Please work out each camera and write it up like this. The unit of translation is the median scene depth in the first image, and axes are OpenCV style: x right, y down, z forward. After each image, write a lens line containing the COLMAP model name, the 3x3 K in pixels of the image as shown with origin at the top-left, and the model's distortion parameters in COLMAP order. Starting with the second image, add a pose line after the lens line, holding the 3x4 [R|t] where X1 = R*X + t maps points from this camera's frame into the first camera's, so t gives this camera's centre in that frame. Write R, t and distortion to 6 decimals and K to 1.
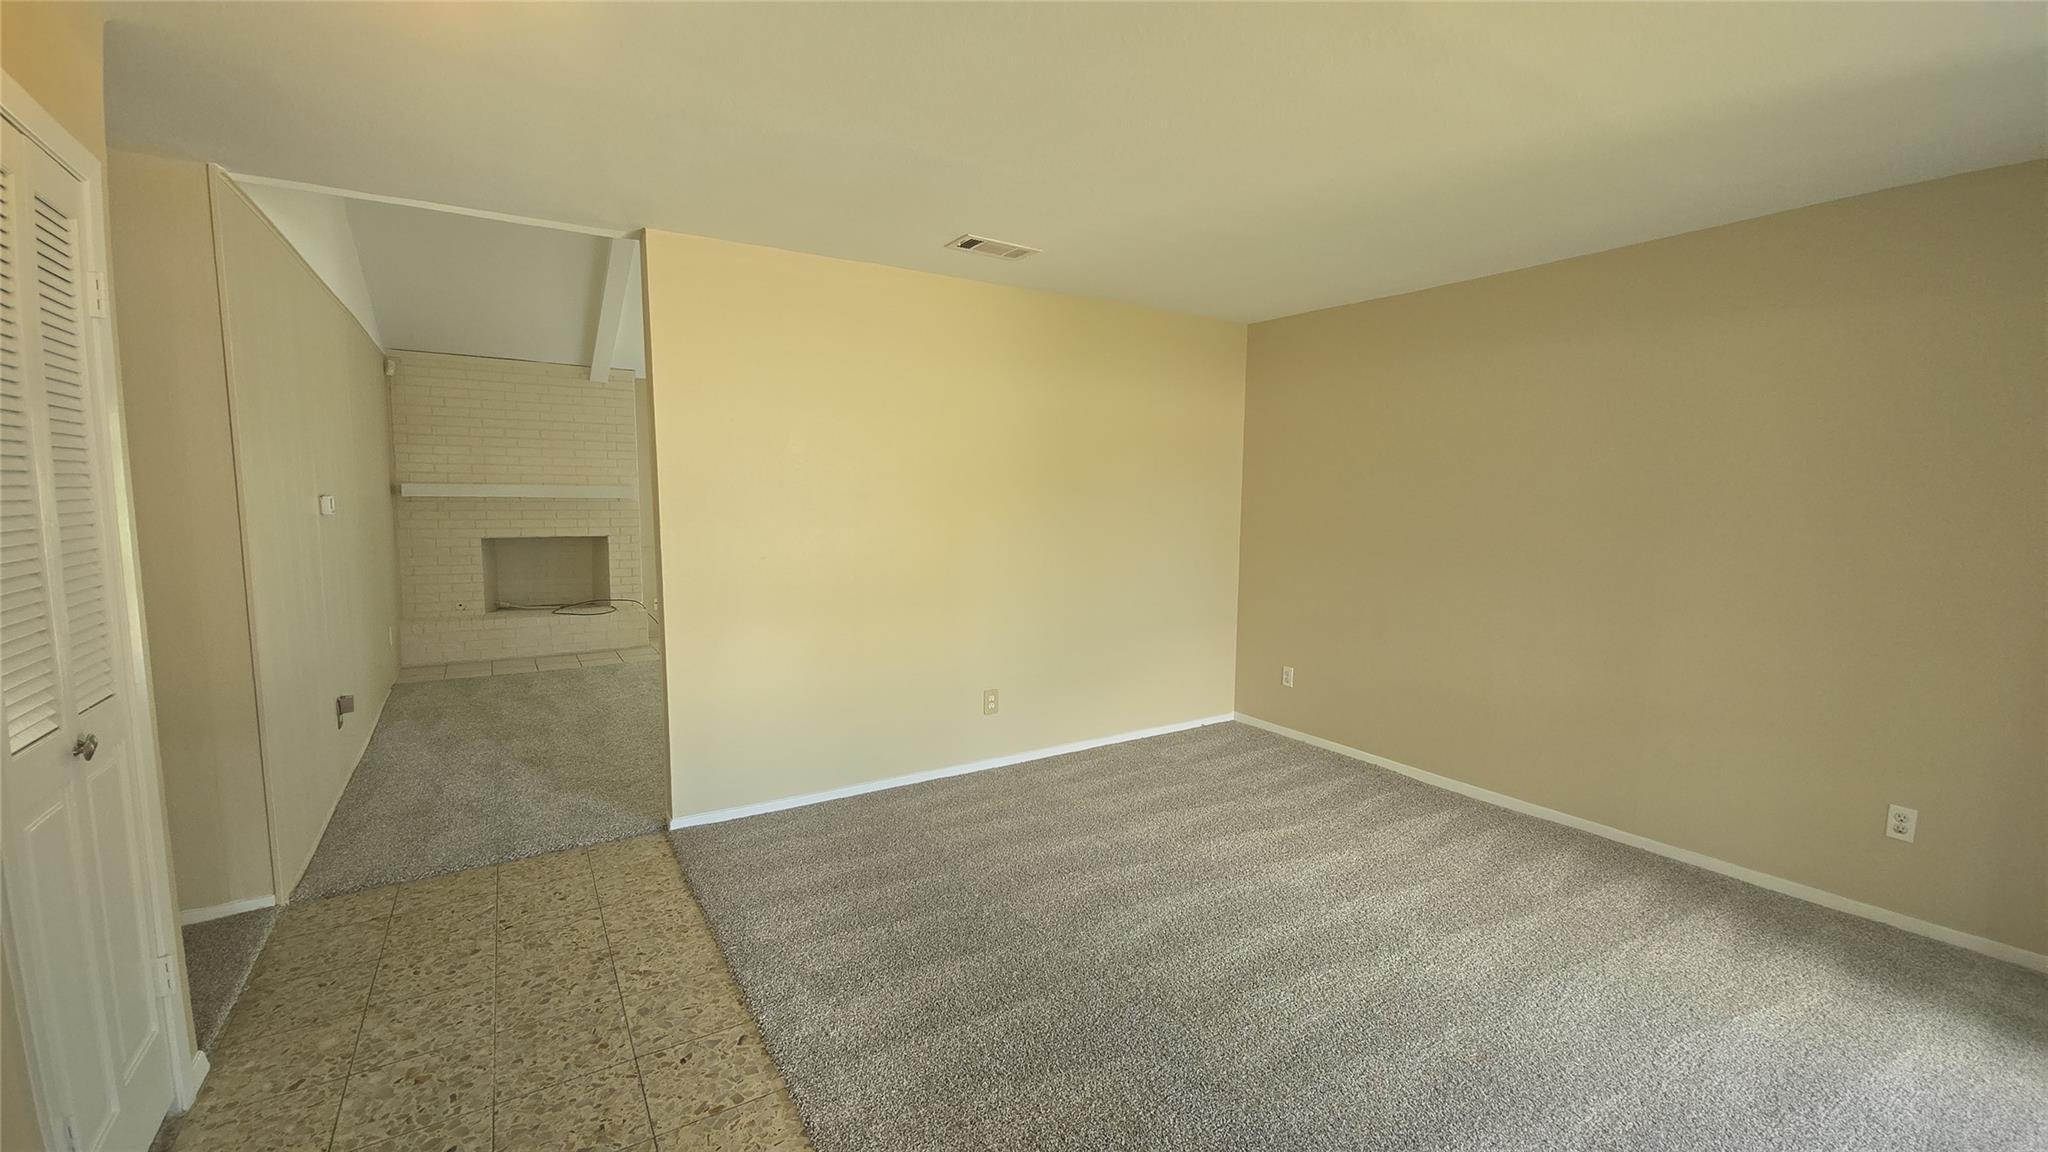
lens RADIAL K [[832.3, 0, 1025.0], [0, 832.3, 578.4], [0, 0, 1]] dist [0.010113, -0.009122]
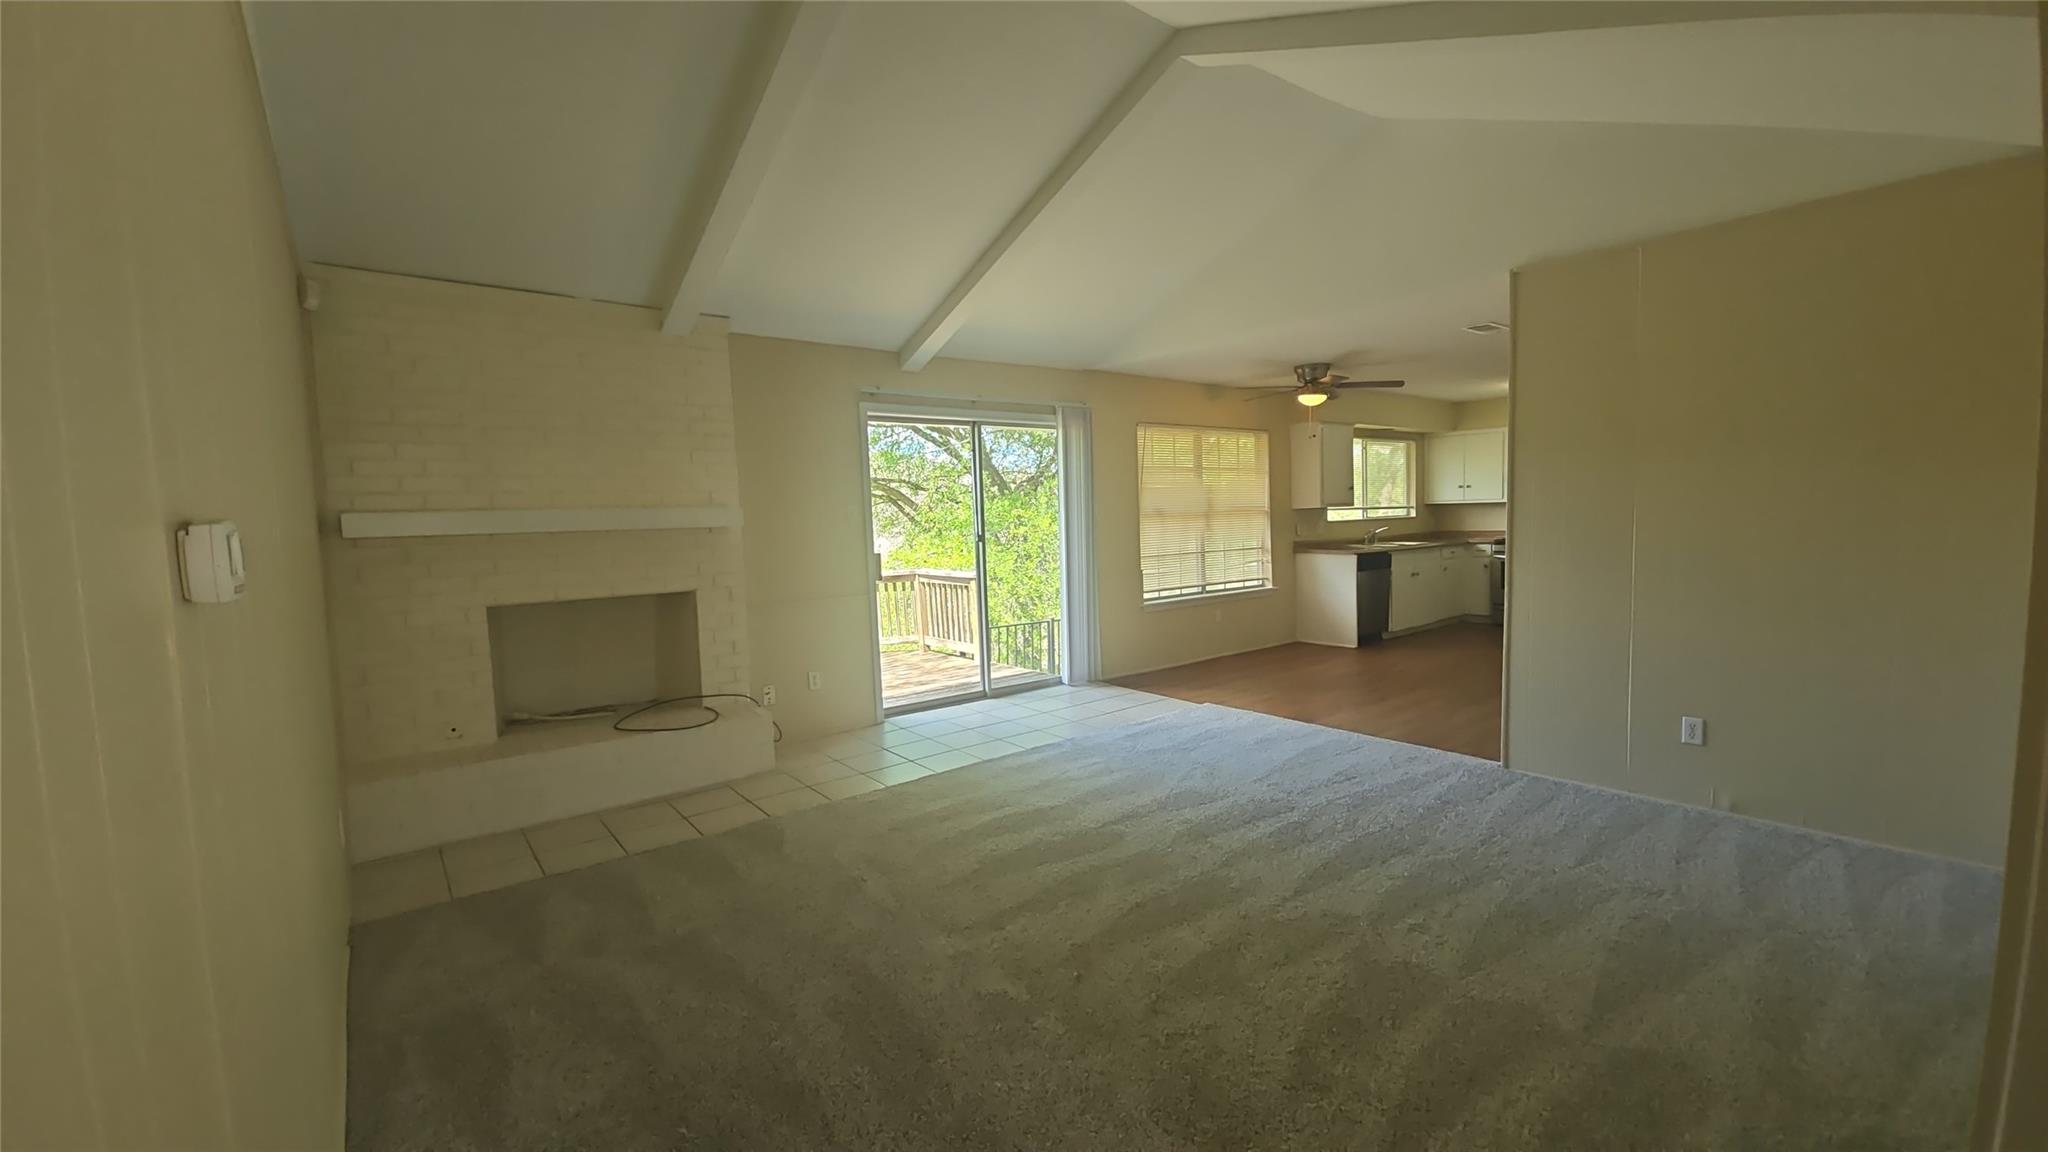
lens RADIAL K [[832.3, 0, 1025.0], [0, 832.3, 578.4], [0, 0, 1]] dist [0.010113, -0.009122]
pose [[0.994239, -0.049480, 0.095079, -0.352525], [0.051812, 0.998410, -0.022212, -0.037212], [-0.093829, 0.027010, 0.995222, 0.416605]]
